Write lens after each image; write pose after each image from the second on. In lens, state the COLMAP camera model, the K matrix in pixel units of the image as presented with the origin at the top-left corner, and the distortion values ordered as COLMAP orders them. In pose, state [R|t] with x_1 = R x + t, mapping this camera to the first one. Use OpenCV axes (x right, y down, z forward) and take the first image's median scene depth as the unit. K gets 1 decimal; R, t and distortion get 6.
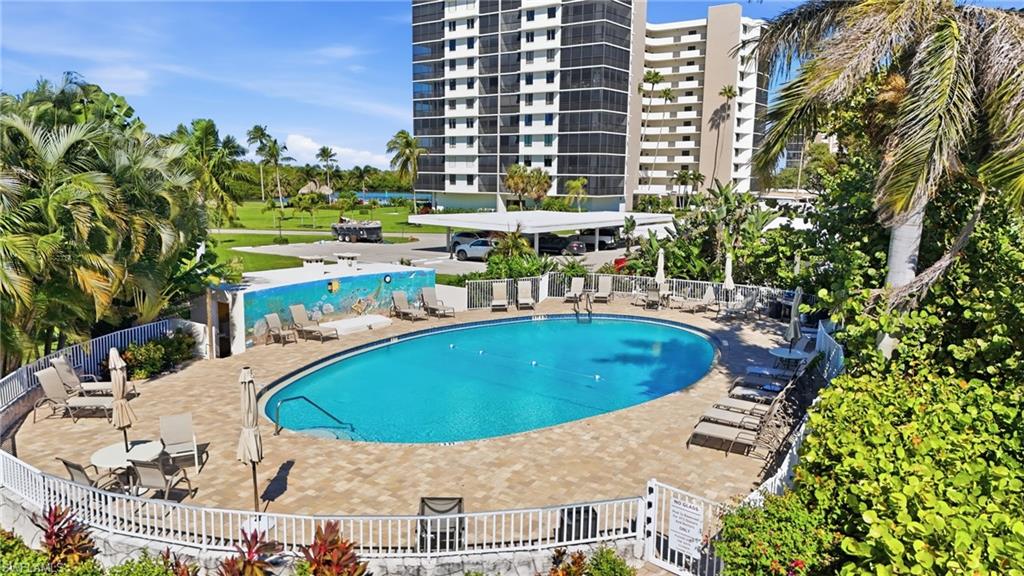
lens RADIAL K [[762.5, 0, 513.8], [0, 762.5, 292.7], [0, 0, 1]] dist [0.014715, 0.000881]
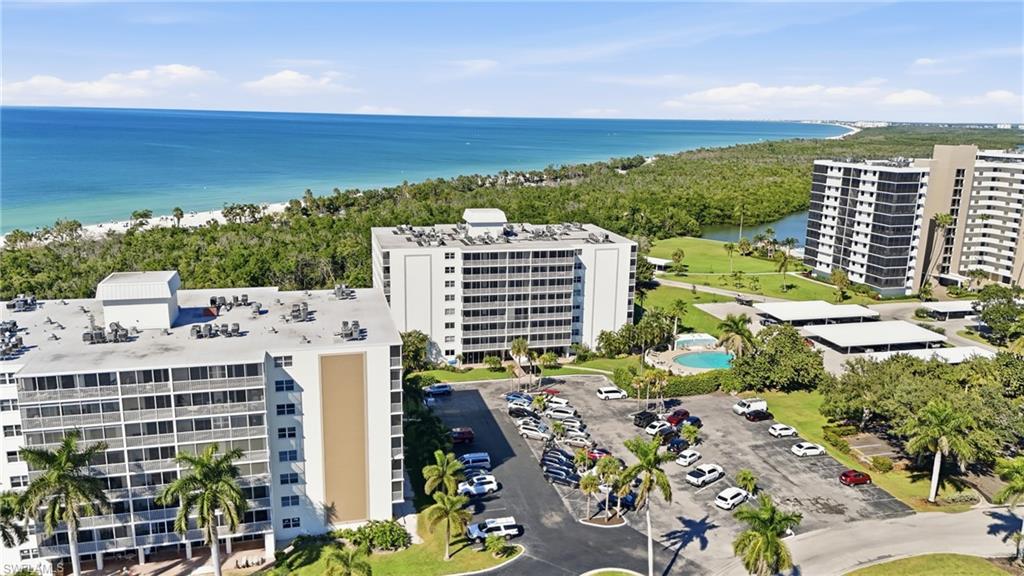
lens RADIAL K [[749.2, 0, 510.2], [0, 749.2, 290.0], [0, 0, 1]] dist [0.050490, -0.035695]
pose [[0.774209, 0.146404, -0.615765, 0.535956], [-0.104119, 0.989086, 0.104255, -0.210262], [0.624308, -0.016603, 0.781002, -1.076110]]
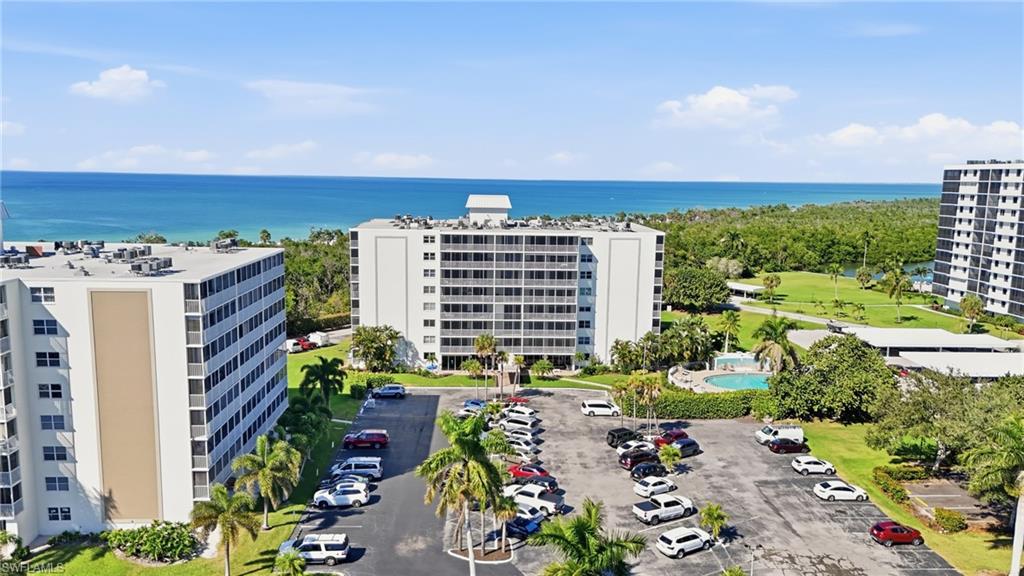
lens RADIAL K [[749.2, 0, 512.7], [0, 749.2, 292.0], [0, 0, 1]] dist [0.050490, -0.035695]
pose [[0.629140, 0.115675, -0.768636, 0.580805], [-0.125004, 0.991050, 0.046830, -0.113021], [0.767174, 0.066620, 0.637970, -0.731261]]
